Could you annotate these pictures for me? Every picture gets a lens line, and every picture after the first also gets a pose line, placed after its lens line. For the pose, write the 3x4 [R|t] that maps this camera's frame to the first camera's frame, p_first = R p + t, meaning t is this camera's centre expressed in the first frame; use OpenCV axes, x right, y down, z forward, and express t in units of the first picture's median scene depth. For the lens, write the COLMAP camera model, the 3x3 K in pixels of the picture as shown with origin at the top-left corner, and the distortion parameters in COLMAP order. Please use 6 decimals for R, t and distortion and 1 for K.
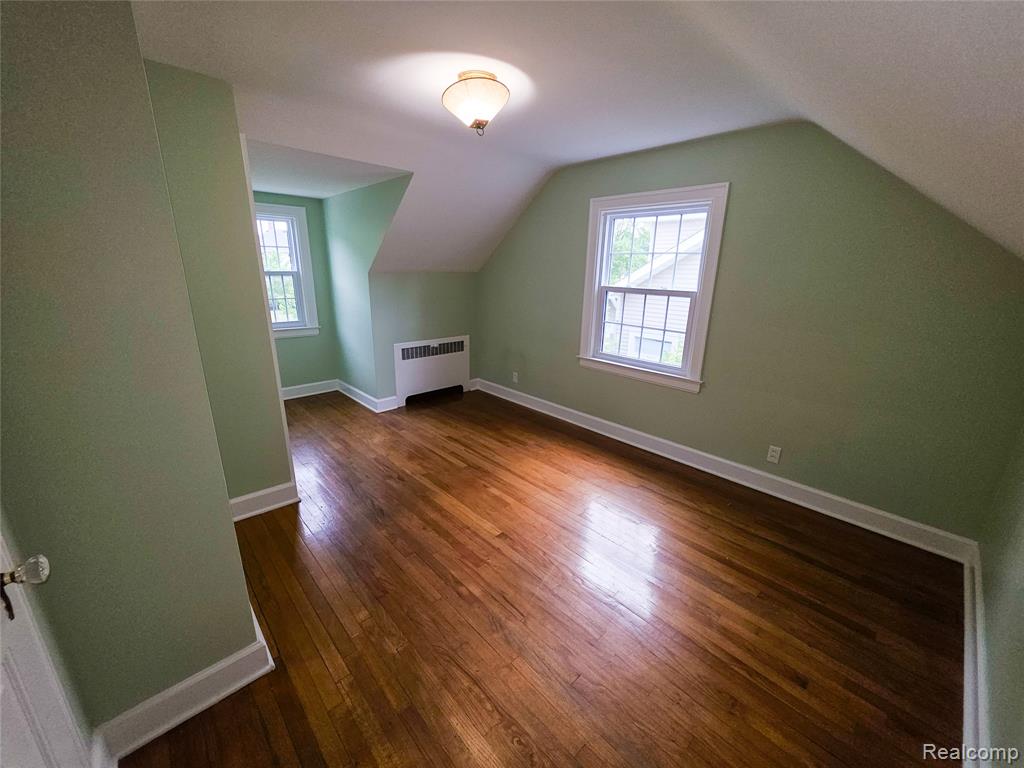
lens RADIAL K [[409.9, 0, 513.7], [0, 409.9, 385.8], [0, 0, 1]] dist [-0.006828, -0.000023]
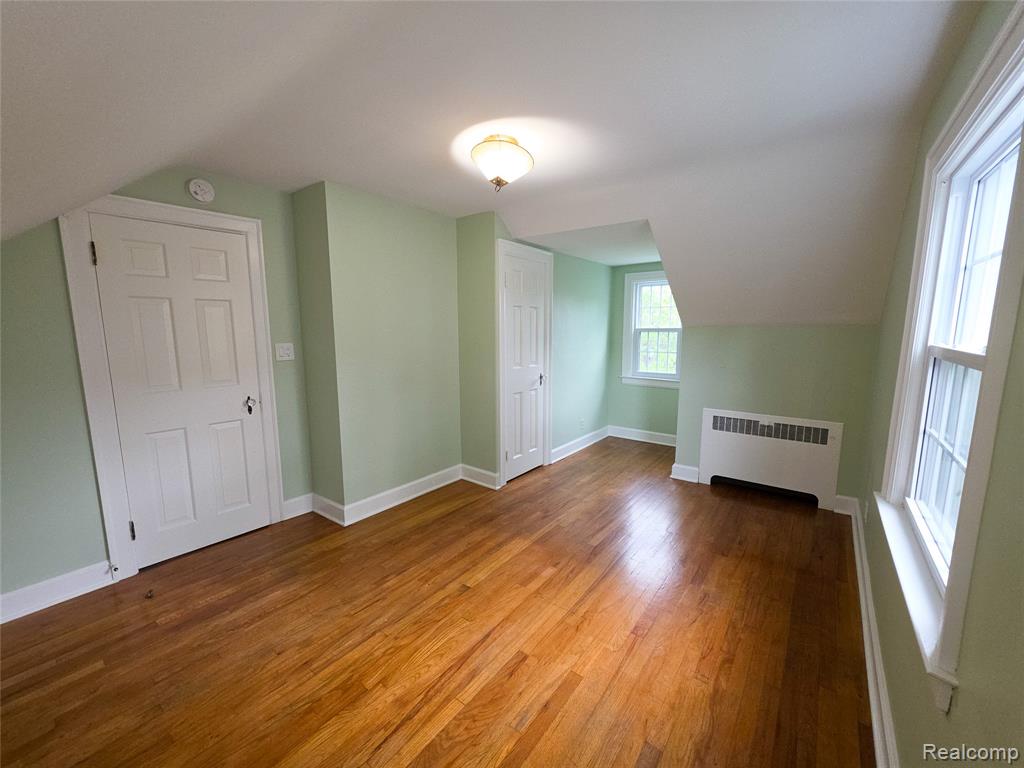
lens RADIAL K [[409.9, 0, 514.7], [0, 409.9, 391.0], [0, 0, 1]] dist [-0.006828, -0.000023]
pose [[0.158200, 0.129738, -0.978847, 0.593615], [-0.271057, 0.958953, 0.083293, -0.124217], [0.949474, 0.252146, 0.186872, 0.567885]]
